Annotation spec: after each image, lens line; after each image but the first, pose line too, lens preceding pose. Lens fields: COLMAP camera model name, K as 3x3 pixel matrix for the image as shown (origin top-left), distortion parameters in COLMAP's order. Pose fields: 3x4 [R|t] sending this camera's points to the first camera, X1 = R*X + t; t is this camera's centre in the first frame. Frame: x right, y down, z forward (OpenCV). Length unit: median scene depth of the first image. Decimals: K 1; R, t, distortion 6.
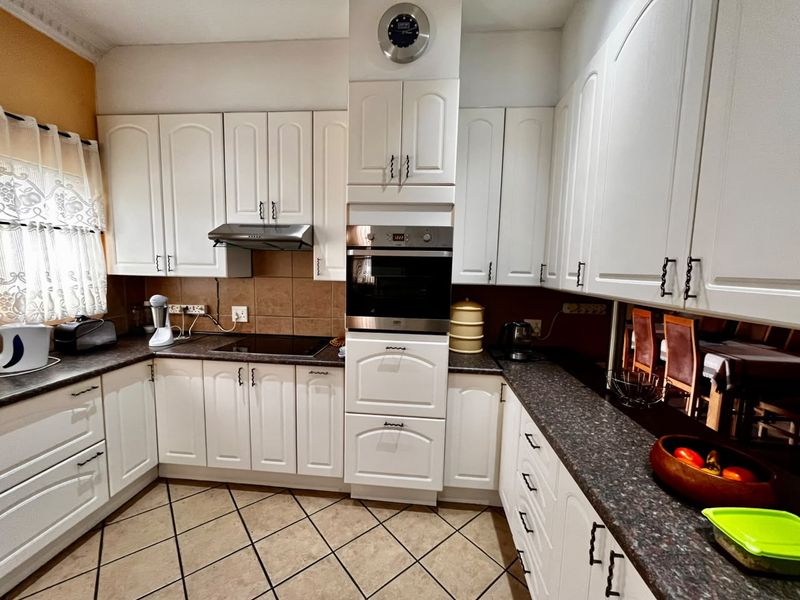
lens RADIAL K [[322.9, 0, 398.6], [0, 322.9, 302.2], [0, 0, 1]] dist [-0.003697, -0.000034]
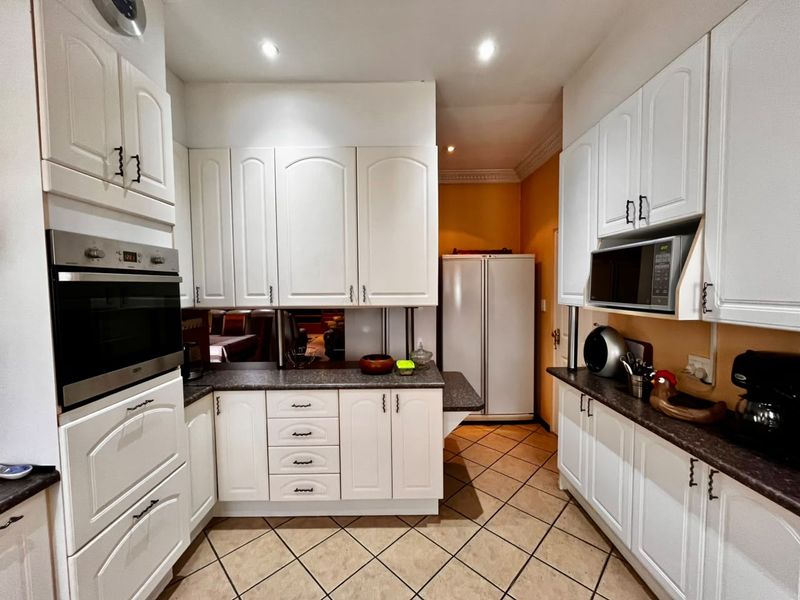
lens RADIAL K [[322.9, 0, 402.9], [0, 322.9, 302.5], [0, 0, 1]] dist [-0.003697, -0.000034]
pose [[-0.100956, -0.074626, 0.992088, -0.743319], [0.107783, 0.990493, 0.085474, -0.084337], [-0.989035, 0.115560, -0.091953, 0.418726]]
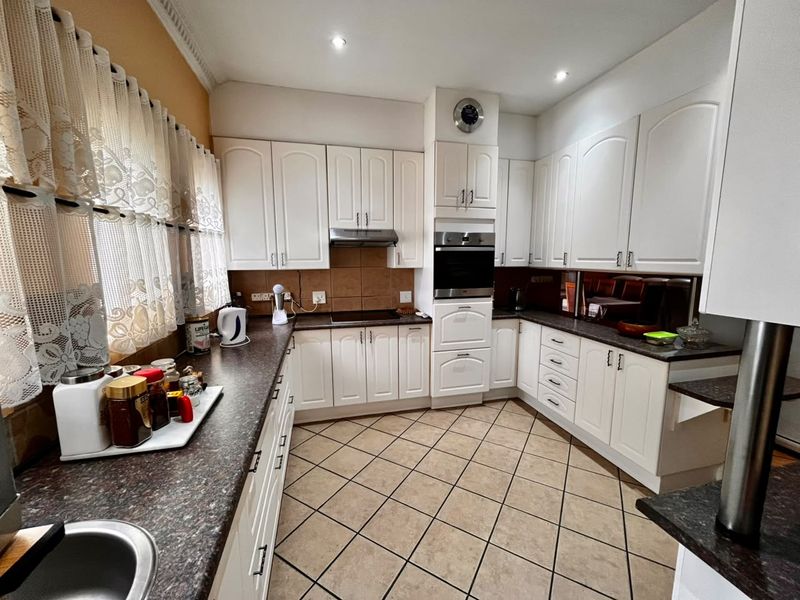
lens RADIAL K [[322.9, 0, 397.7], [0, 322.9, 303.4], [0, 0, 1]] dist [-0.003697, -0.000034]
pose [[0.945144, -0.073717, 0.318228, -0.800869], [0.060379, 0.996841, 0.051590, 0.016703], [-0.321026, -0.029546, 0.946609, -0.413492]]
